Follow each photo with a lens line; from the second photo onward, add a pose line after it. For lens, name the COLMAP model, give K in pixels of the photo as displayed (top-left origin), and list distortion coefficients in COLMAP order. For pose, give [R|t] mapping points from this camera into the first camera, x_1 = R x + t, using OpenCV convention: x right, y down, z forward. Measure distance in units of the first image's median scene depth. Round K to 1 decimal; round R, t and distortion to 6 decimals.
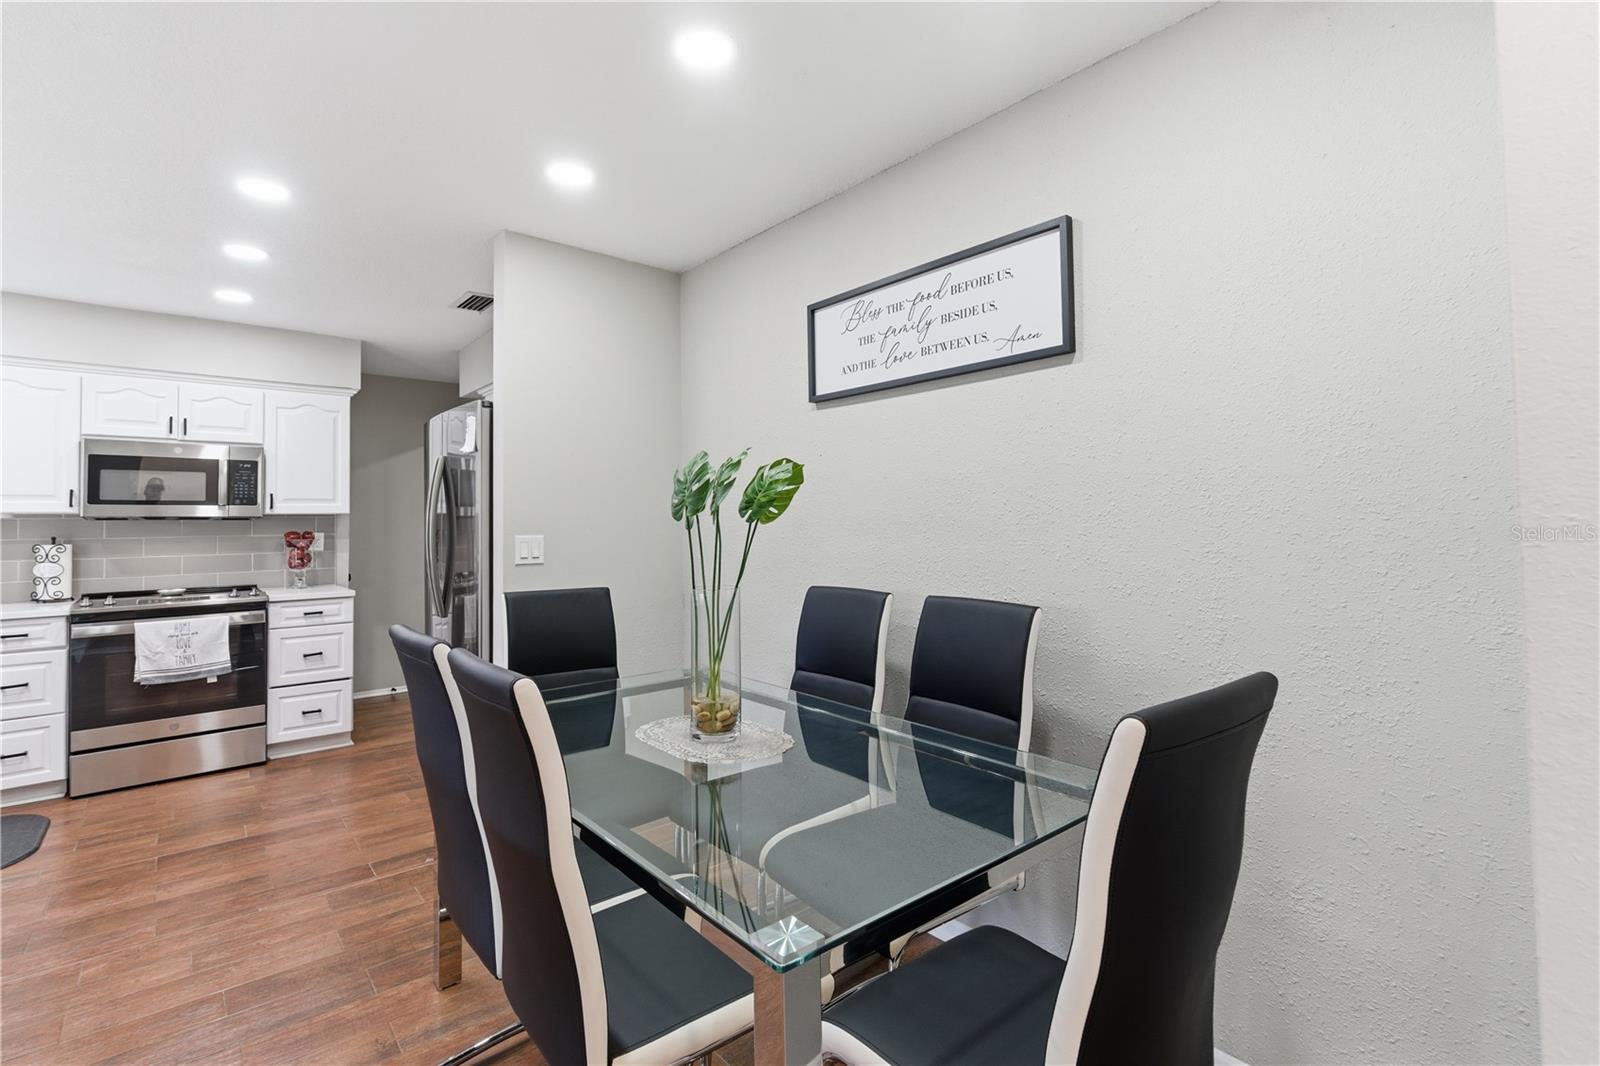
lens RADIAL K [[720.9, 0, 795.6], [0, 720.9, 504.7], [0, 0, 1]] dist [0.002104, -0.003177]
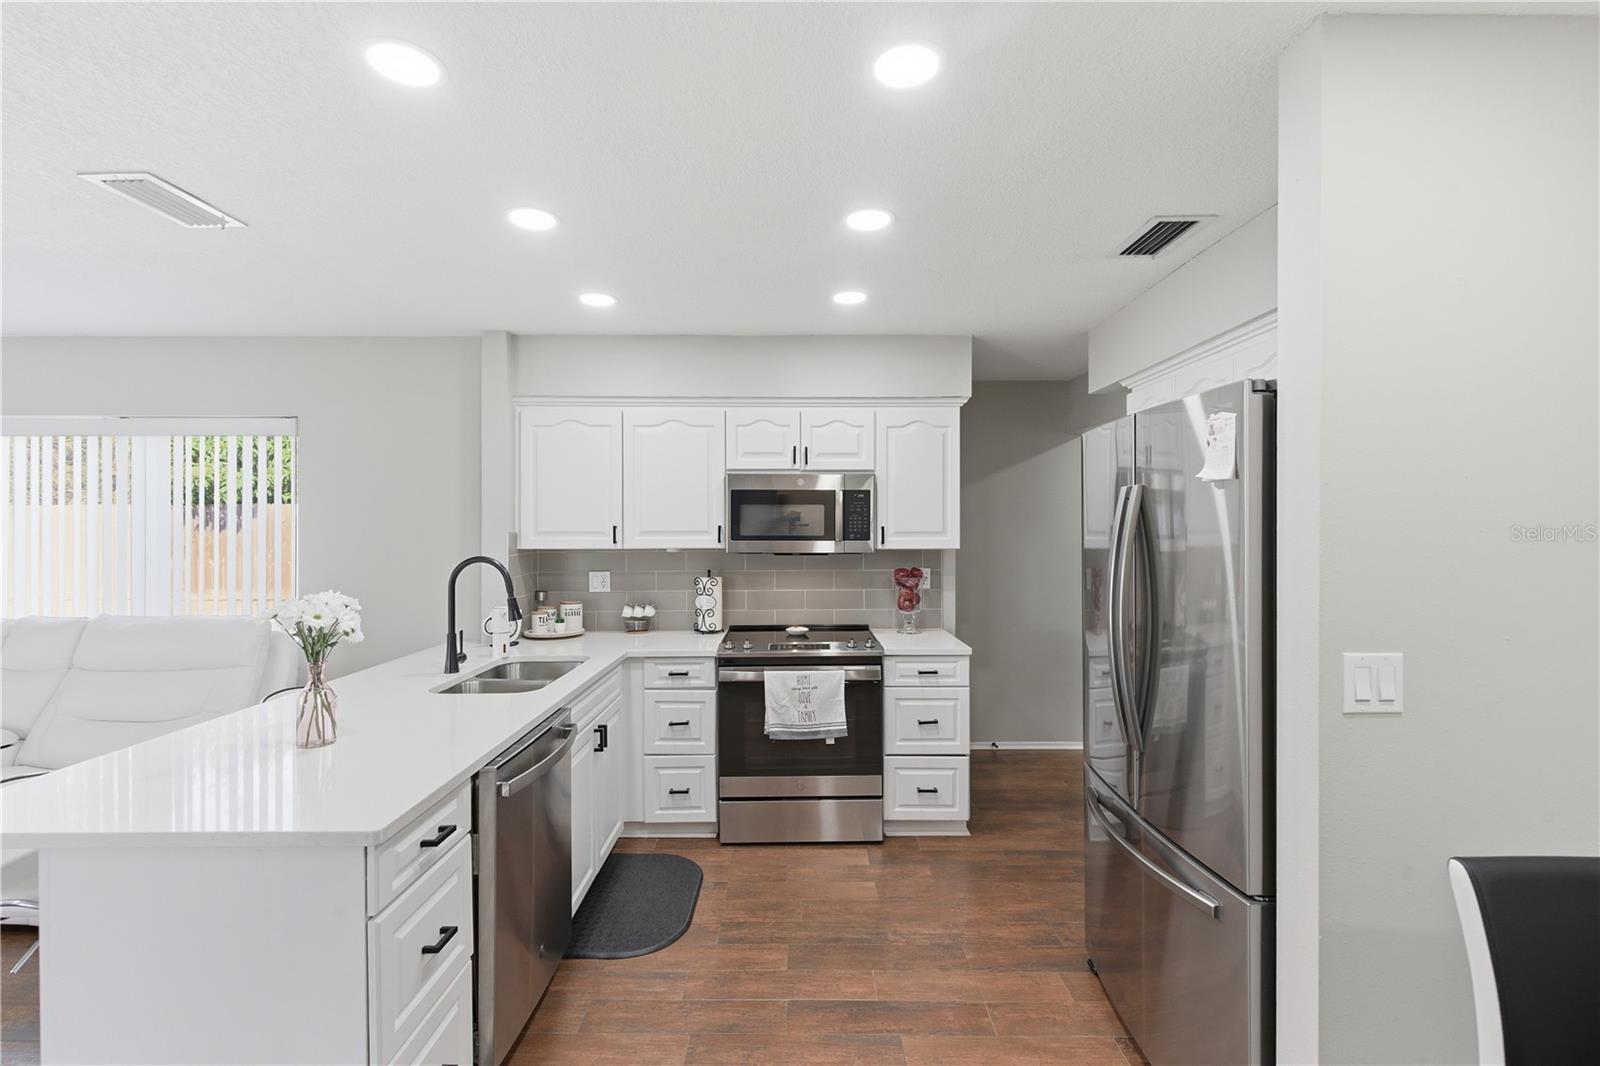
lens RADIAL K [[720.9, 0, 791.9], [0, 720.9, 522.9], [0, 0, 1]] dist [0.002104, -0.003177]
pose [[0.755000, 0.006771, -0.655690, -0.261564], [0.009834, 0.999717, 0.021647, -0.042985], [0.655651, -0.022791, 0.754720, 0.296839]]
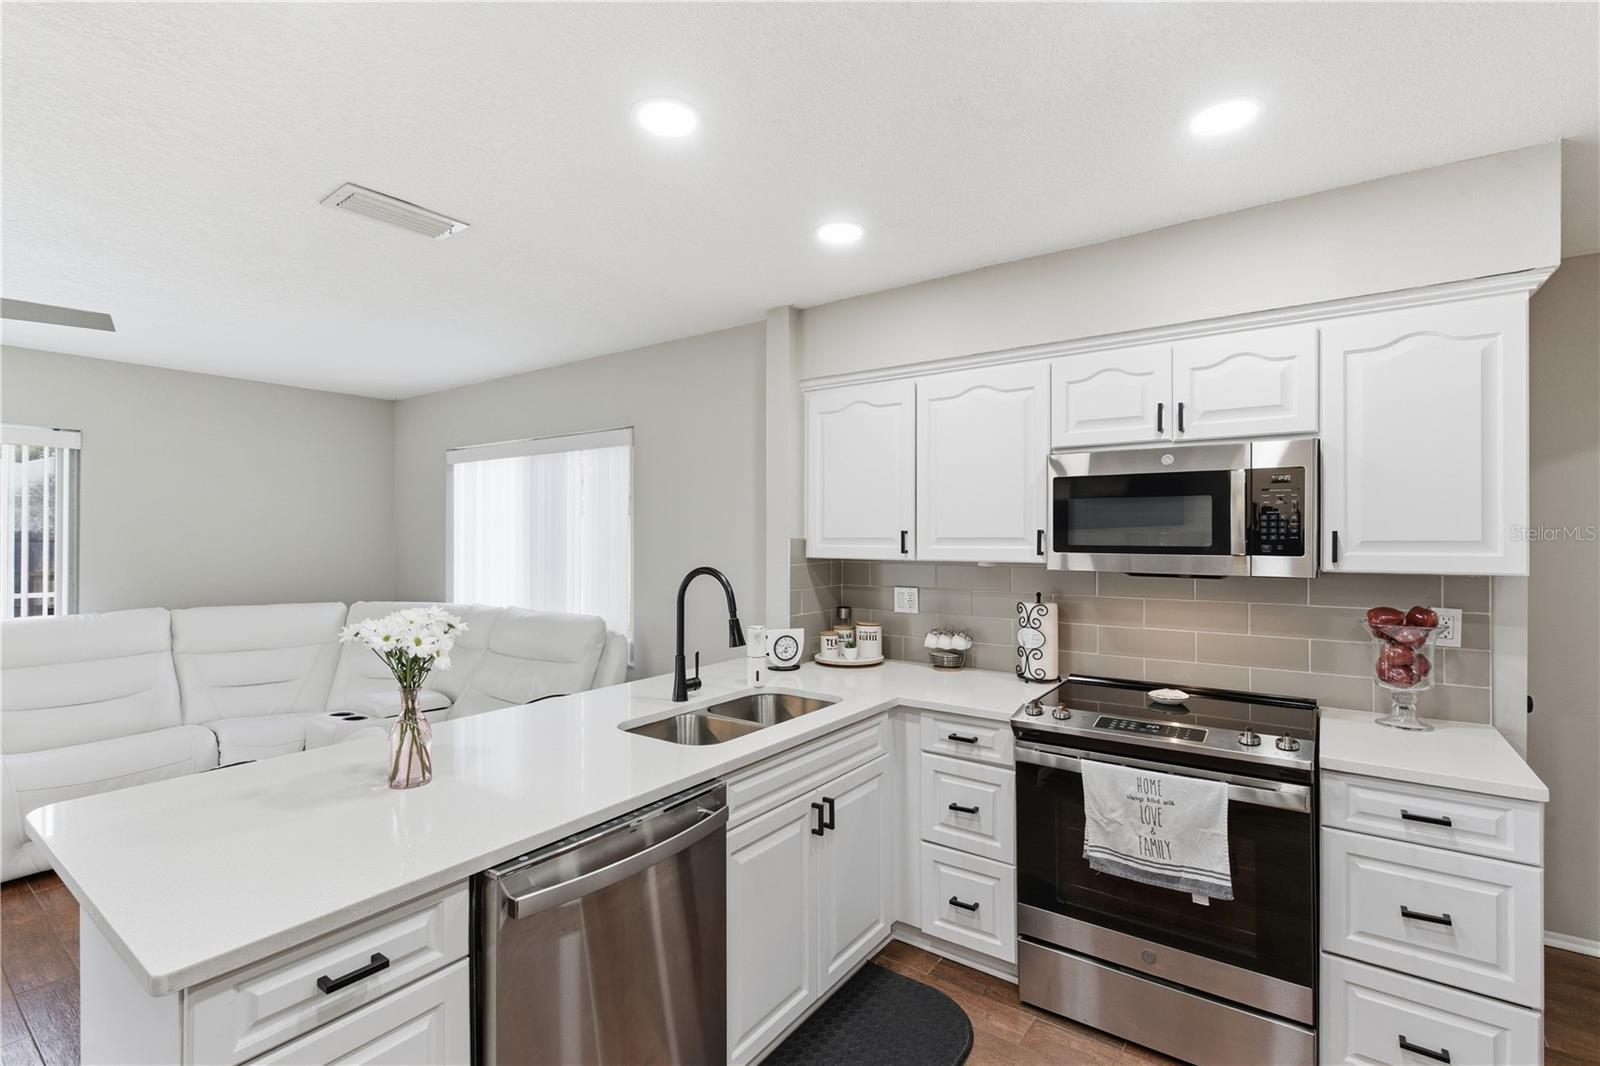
lens RADIAL K [[720.9, 0, 794.8], [0, 720.9, 530.3], [0, 0, 1]] dist [0.002104, -0.003177]
pose [[0.222915, 0.008184, -0.974804, -0.364840], [0.023759, 0.999622, 0.013826, -0.034100], [0.974548, -0.026242, 0.222636, 0.586944]]
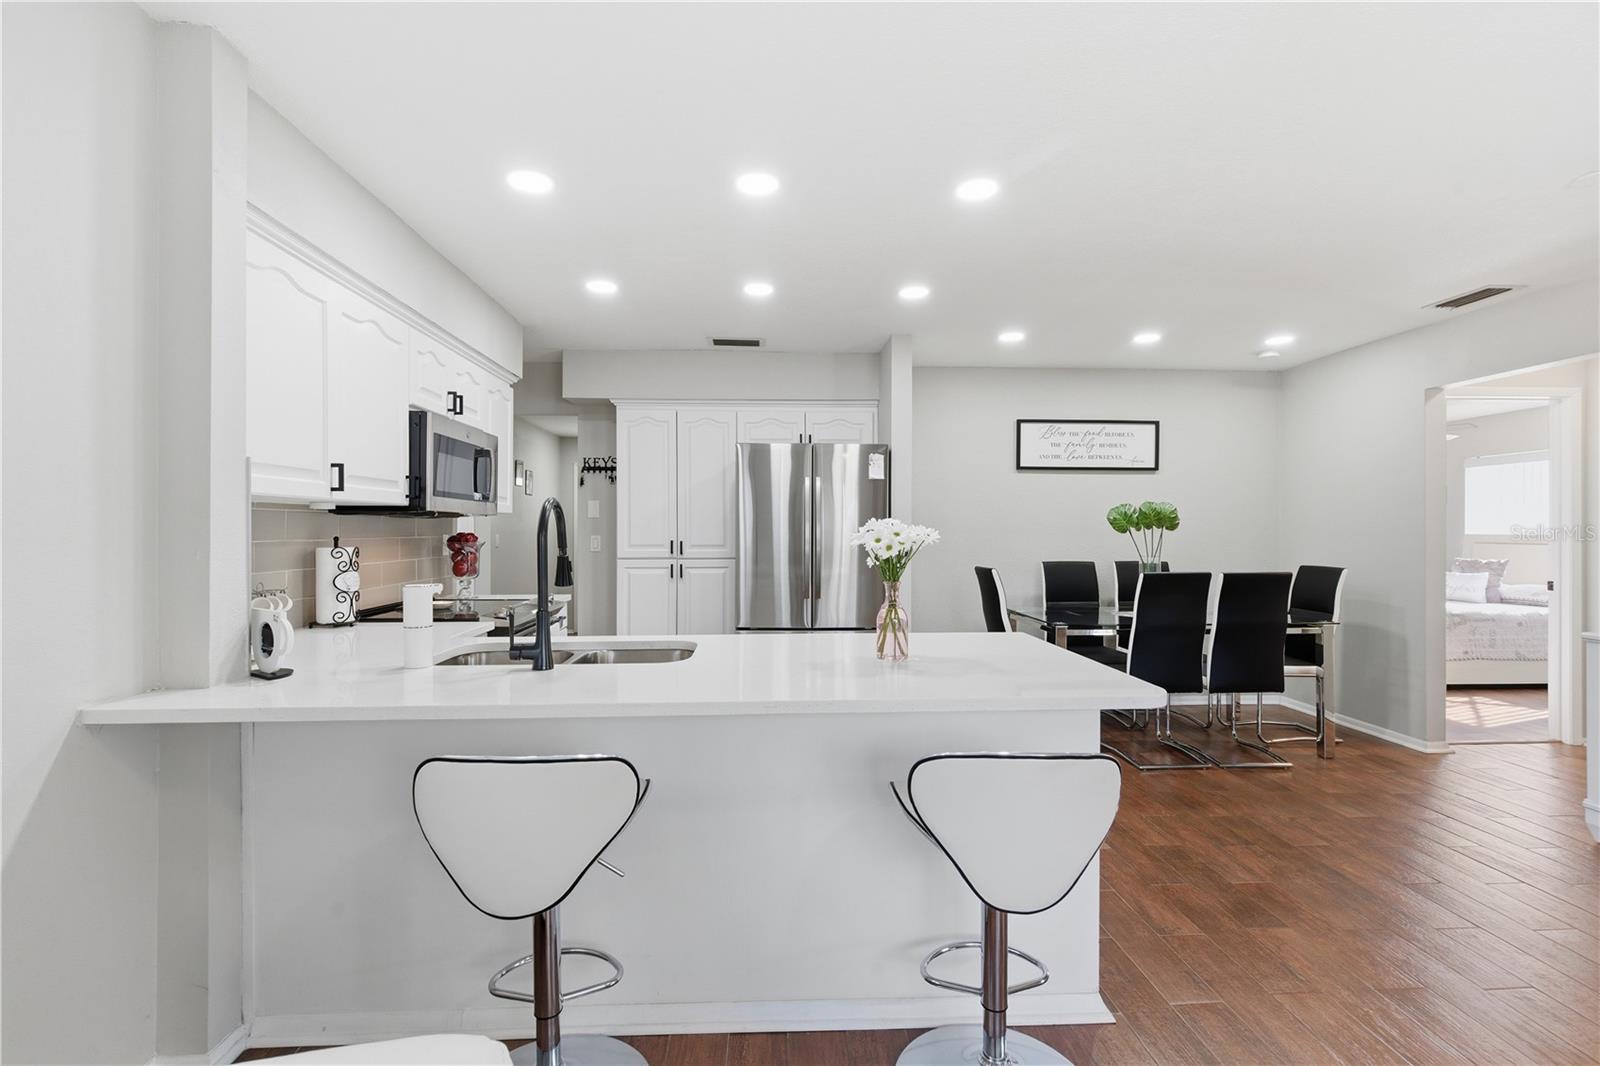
lens RADIAL K [[720.9, 0, 793.3], [0, 720.9, 532.9], [0, 0, 1]] dist [0.002104, -0.003177]
pose [[0.614417, 0.010479, 0.788911, -1.300147], [-0.028381, 0.999558, 0.008826, 0.021033], [-0.788470, -0.027813, 0.614443, 0.190152]]
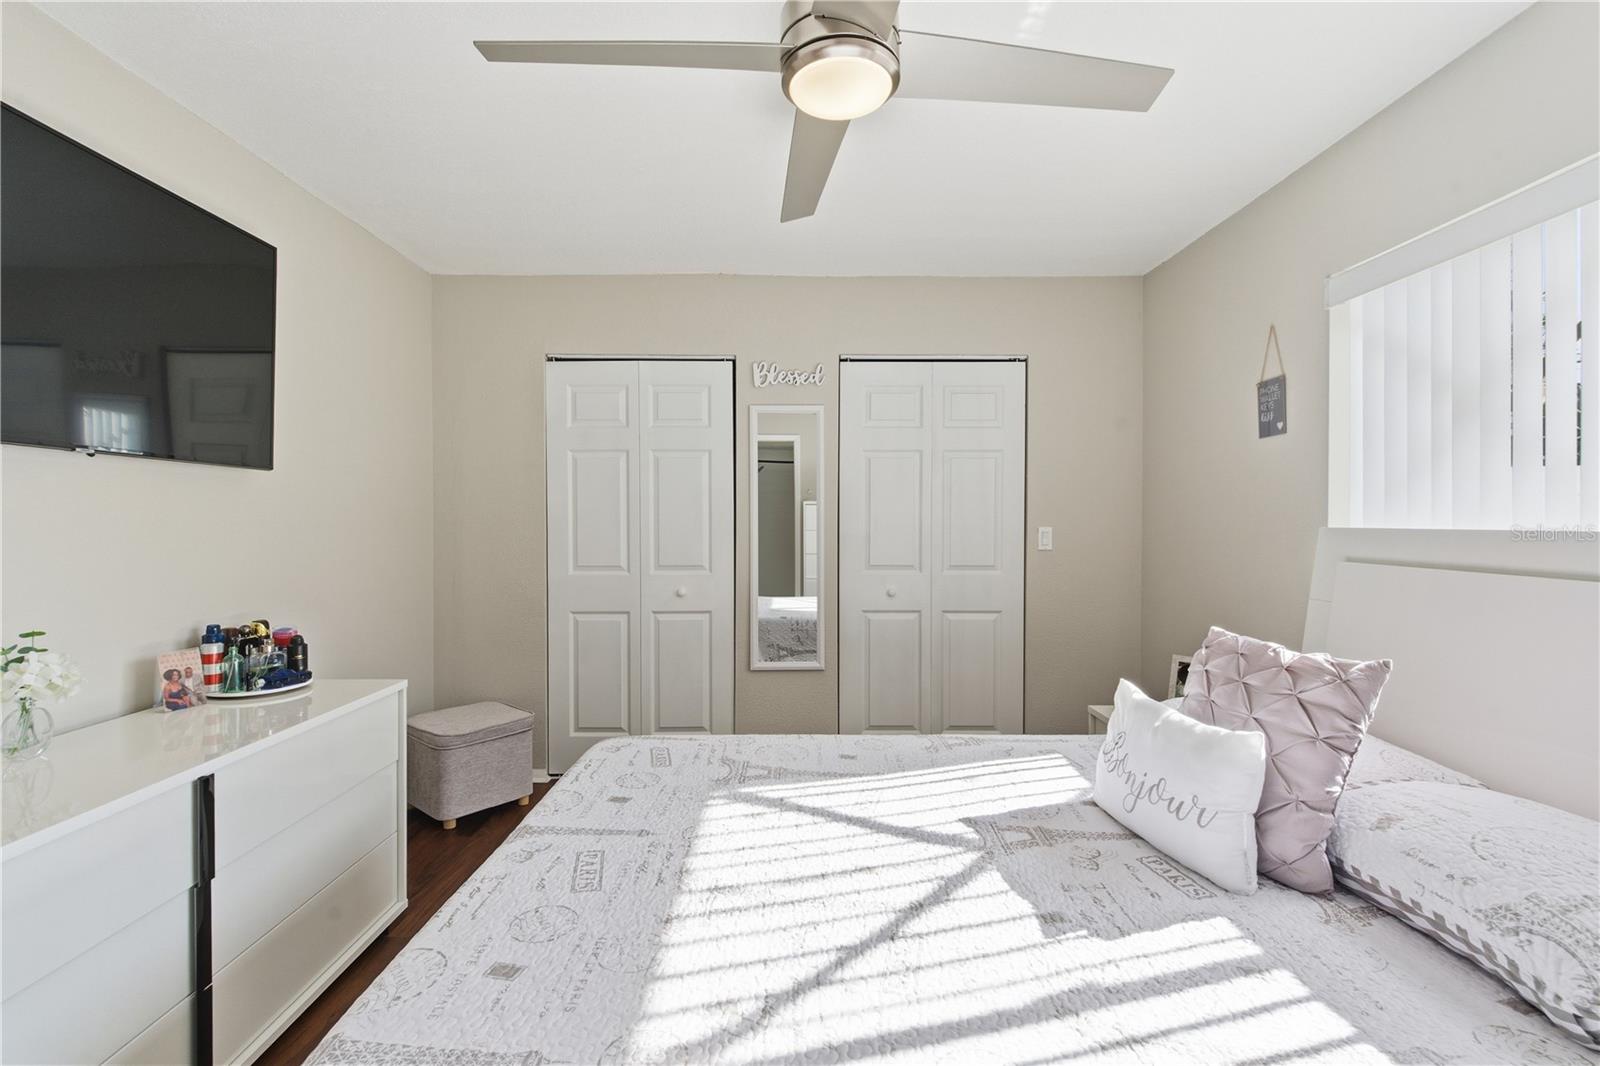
lens RADIAL K [[720.9, 0, 798.1], [0, 720.9, 526.7], [0, 0, 1]] dist [0.002104, -0.003177]
pose [[0.657085, 0.006875, 0.753785, 0.620889], [-0.029226, 0.999439, 0.016361, -0.008454], [-0.753250, -0.032781, 0.656917, -0.105968]]
